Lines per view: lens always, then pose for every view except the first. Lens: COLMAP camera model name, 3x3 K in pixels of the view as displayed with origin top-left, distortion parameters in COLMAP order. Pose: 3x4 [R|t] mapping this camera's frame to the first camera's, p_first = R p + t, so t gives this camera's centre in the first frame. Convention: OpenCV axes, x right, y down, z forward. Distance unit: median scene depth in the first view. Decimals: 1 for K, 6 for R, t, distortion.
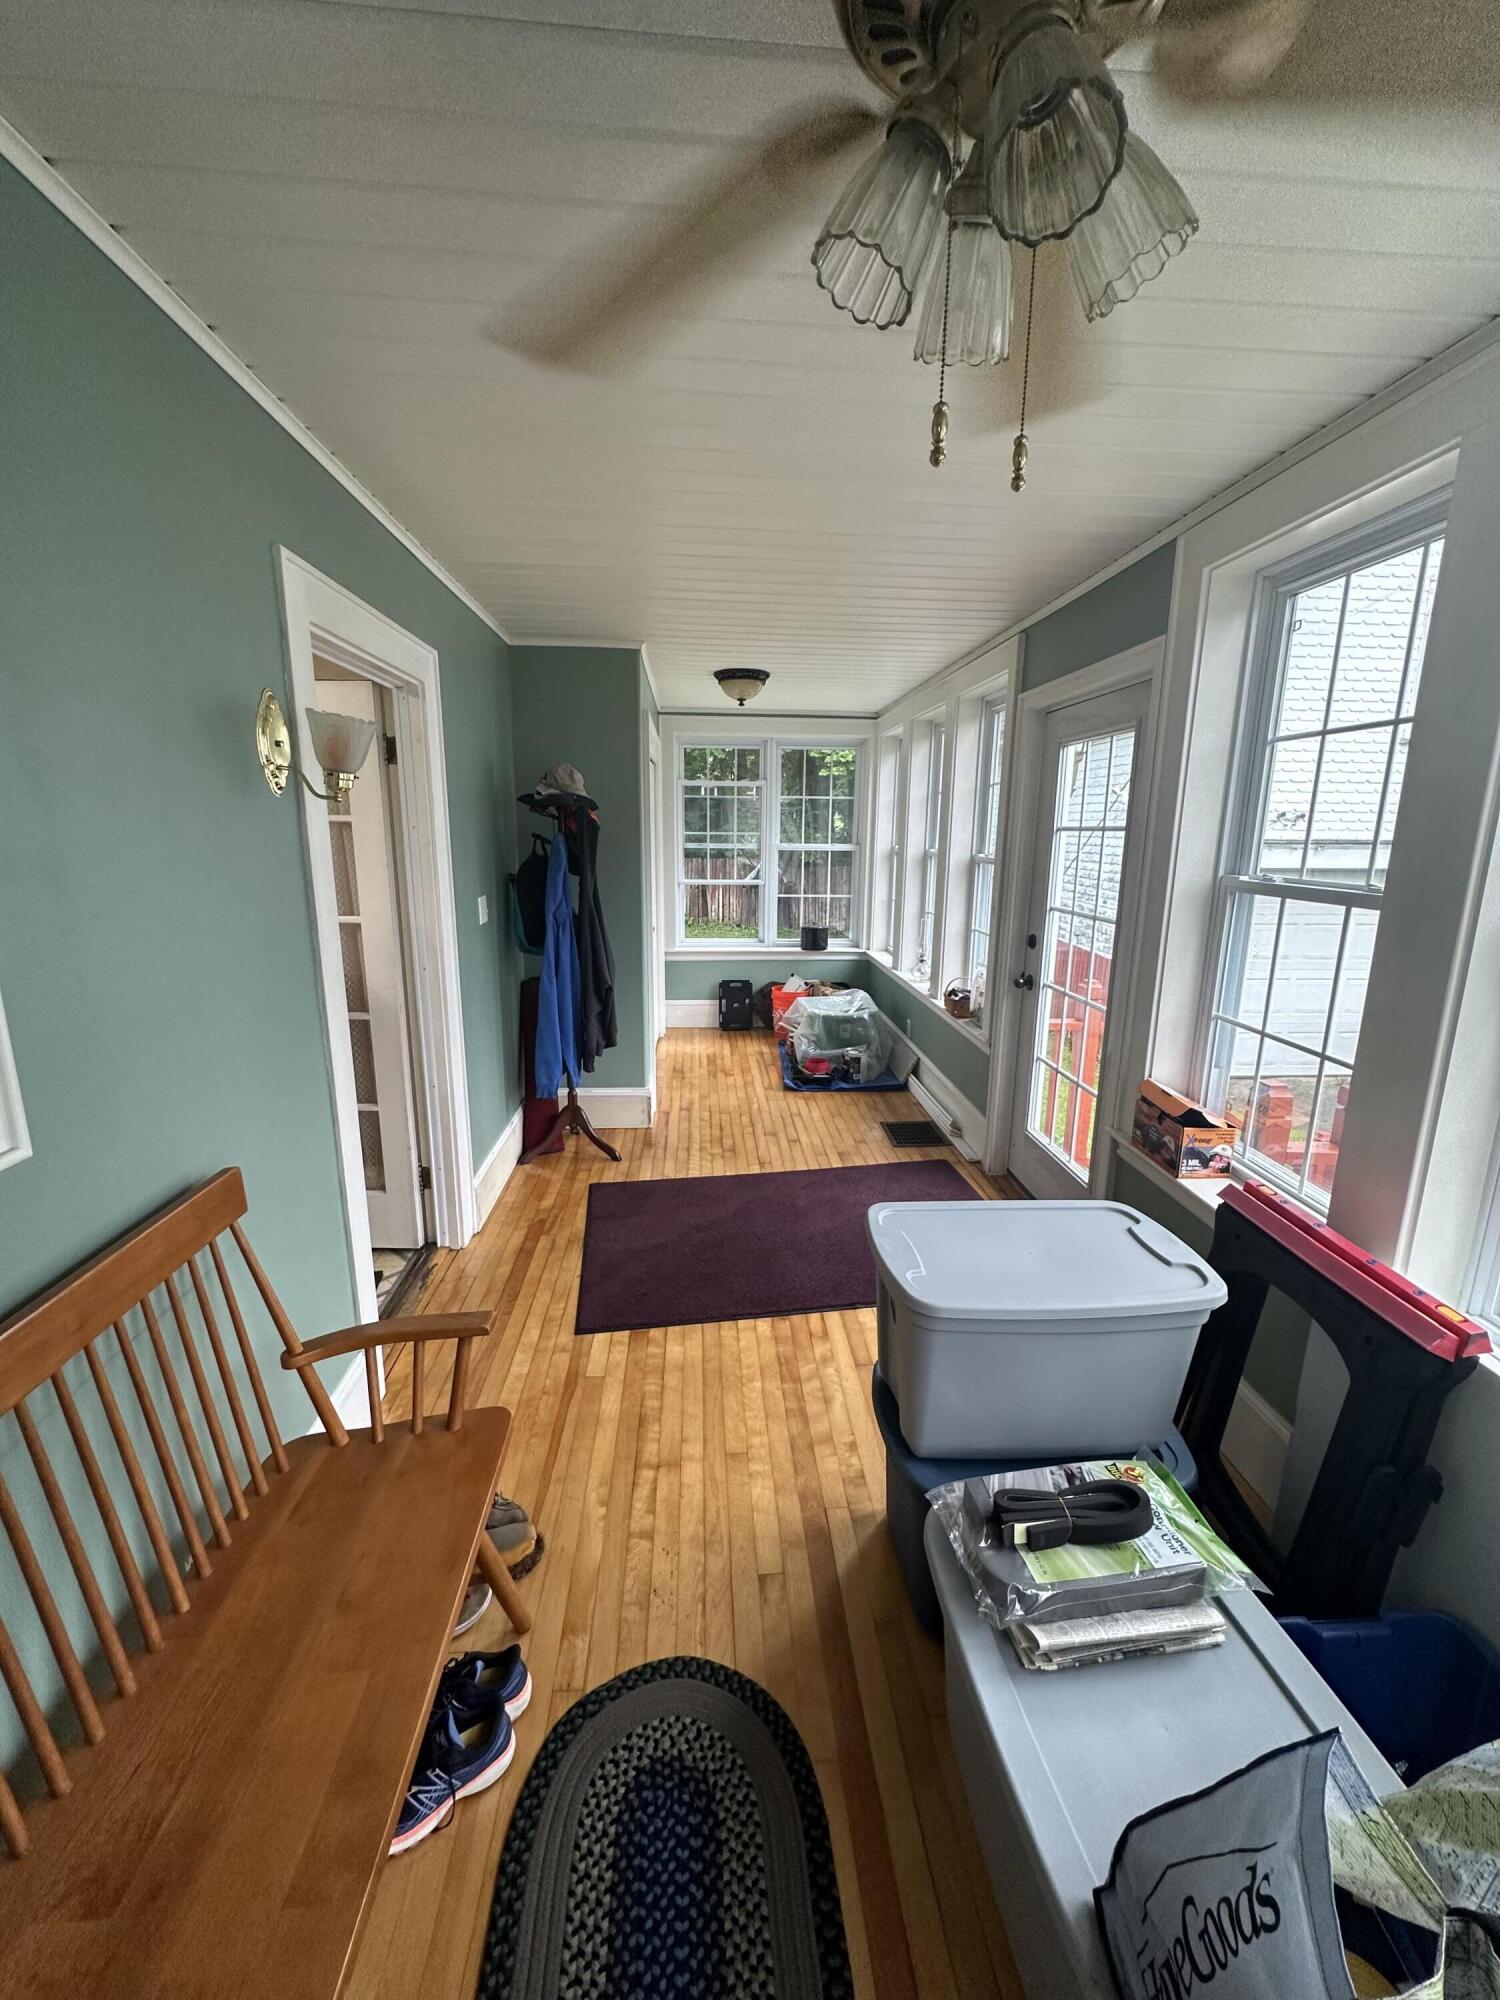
lens RADIAL K [[786.5, 0, 750.0], [0, 786.5, 1000.0], [0, 0, 1]] dist [-0.001026, -0.000206]
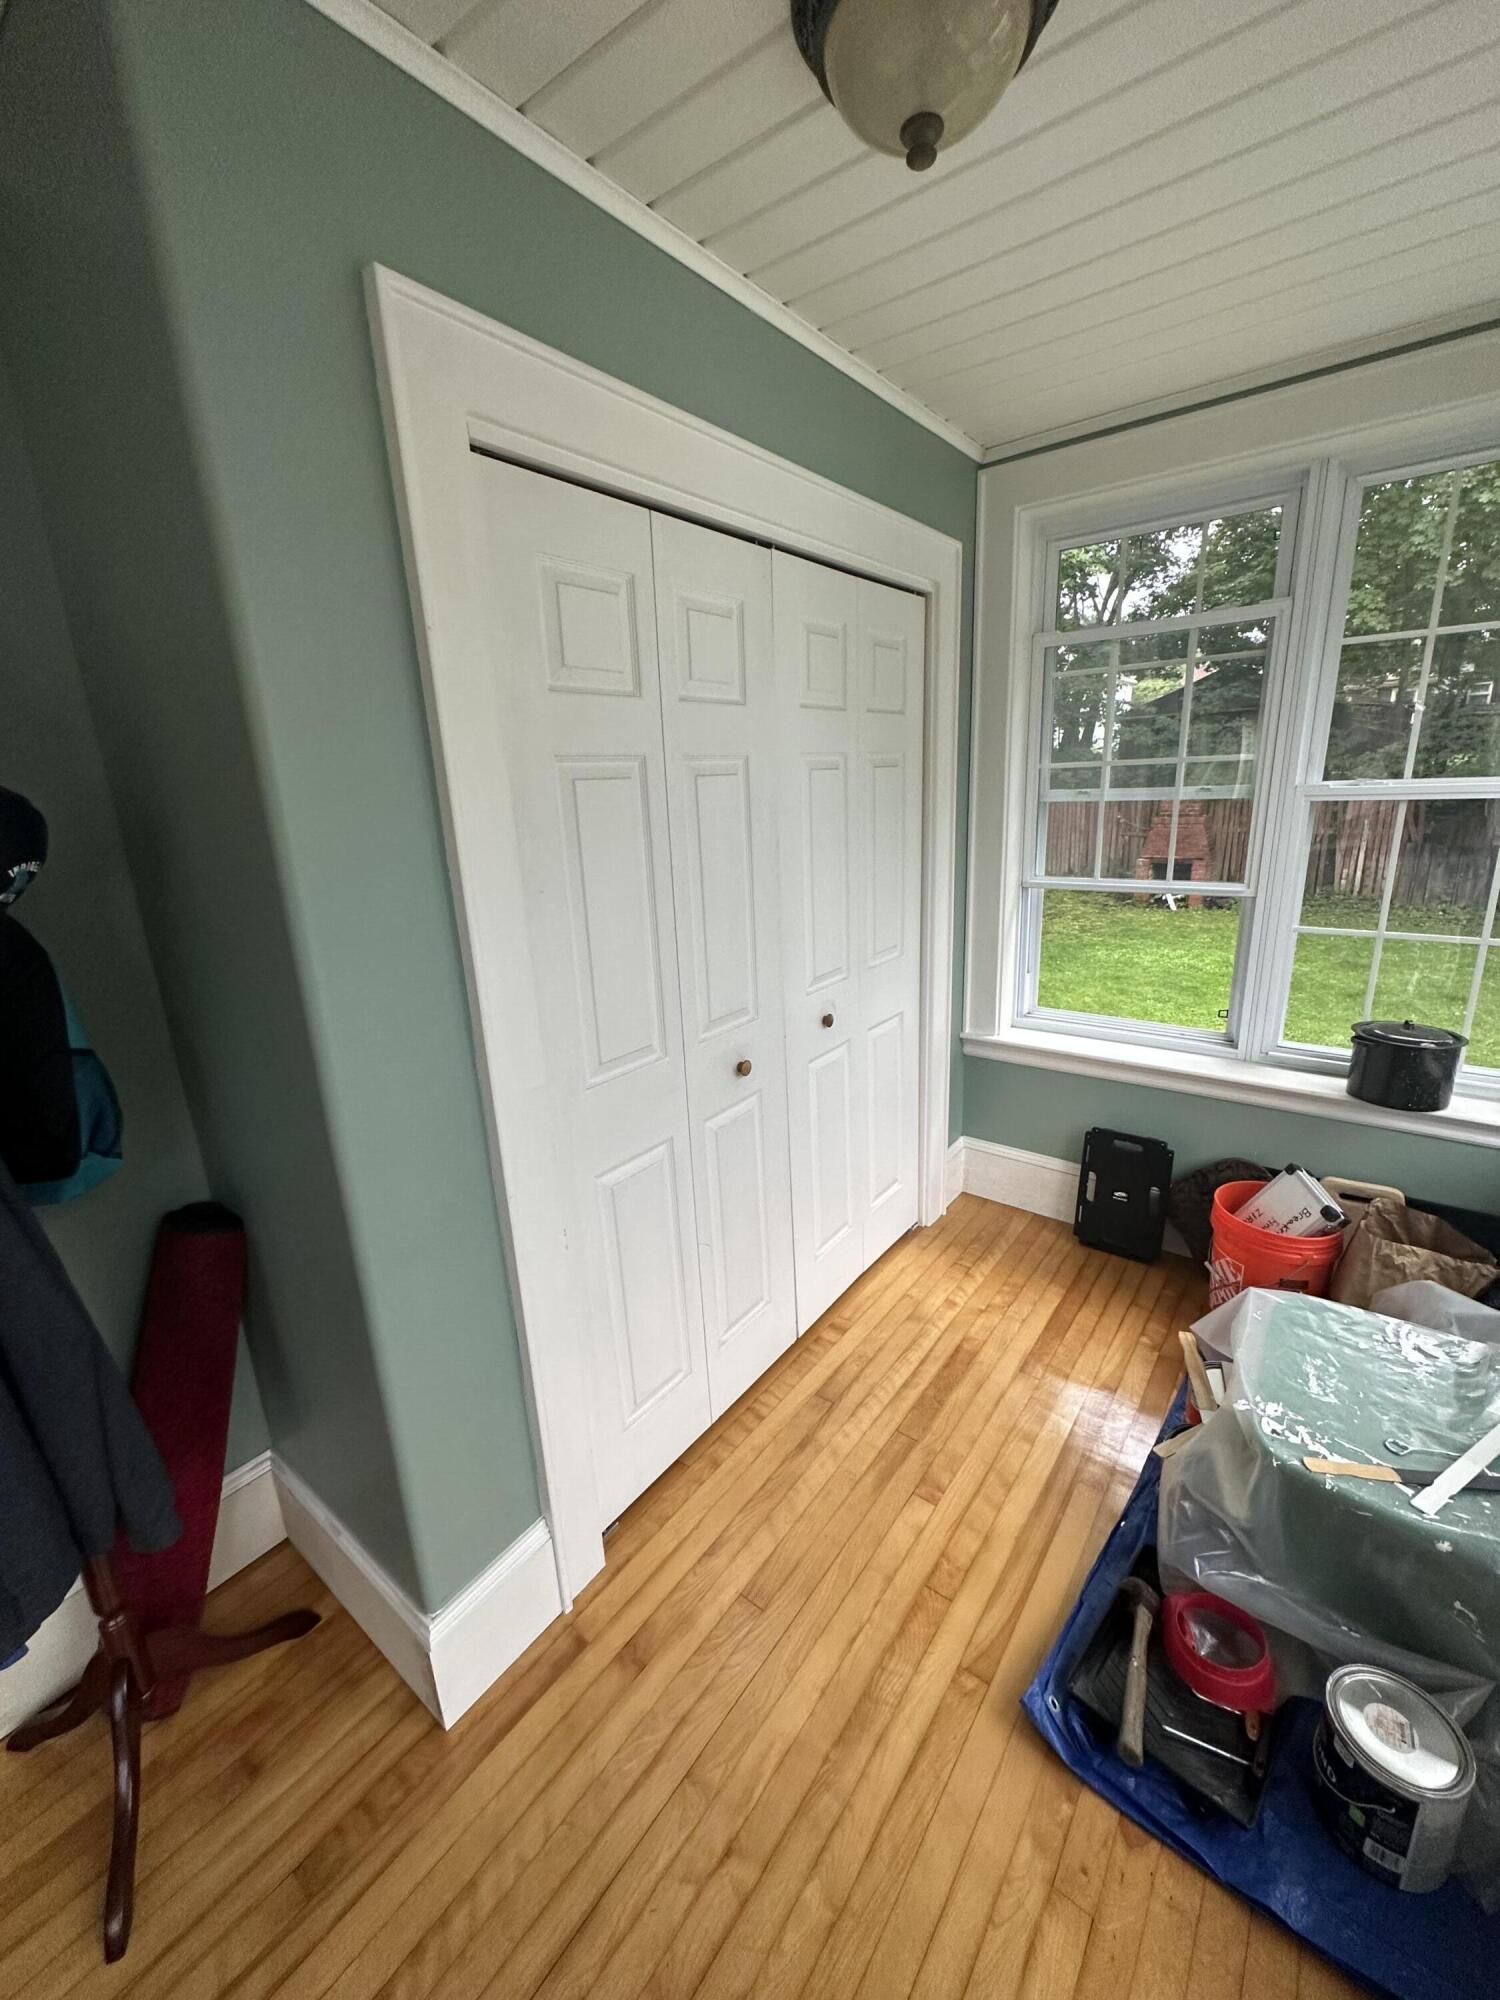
lens RADIAL K [[786.5, 0, 750.0], [0, 786.5, 1000.0], [0, 0, 1]] dist [-0.001026, -0.000206]
pose [[0.744899, 0.131325, -0.654125, 0.118056], [-0.086271, 0.991165, 0.100747, -0.150765], [0.661576, -0.018614, 0.749647, 0.741946]]
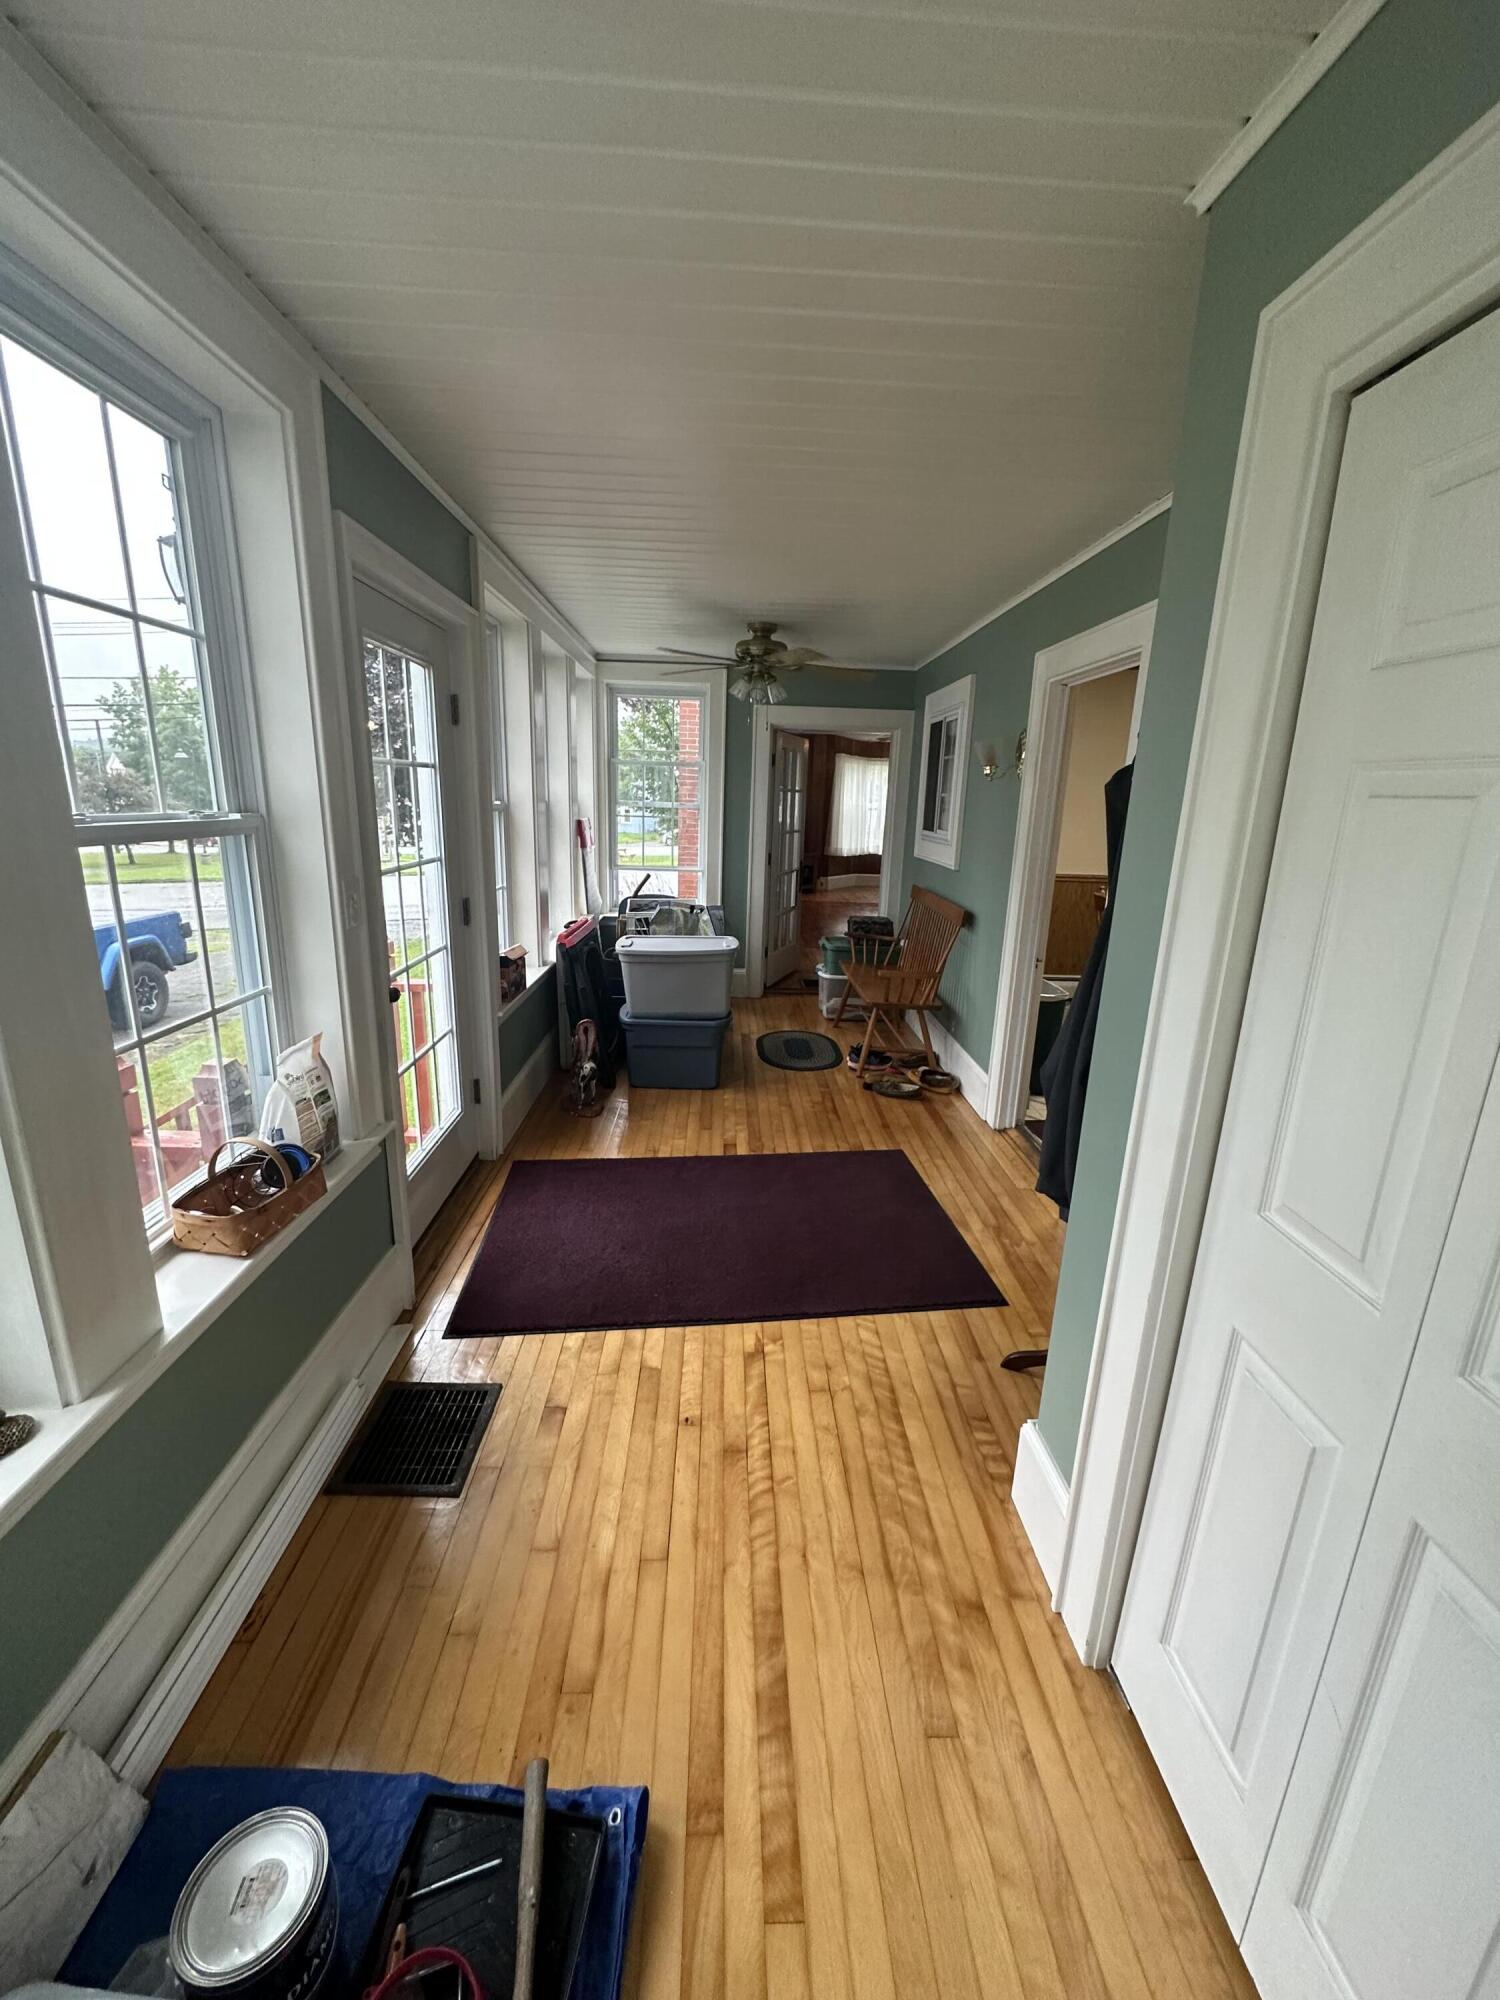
lens RADIAL K [[786.5, 0, 750.0], [0, 786.5, 1000.0], [0, 0, 1]] dist [-0.001026, -0.000206]
pose [[-0.997761, -0.065270, 0.014562, 0.024598], [-0.051750, 0.891499, 0.450057, -0.226718], [-0.042357, 0.448296, -0.892881, 1.102281]]
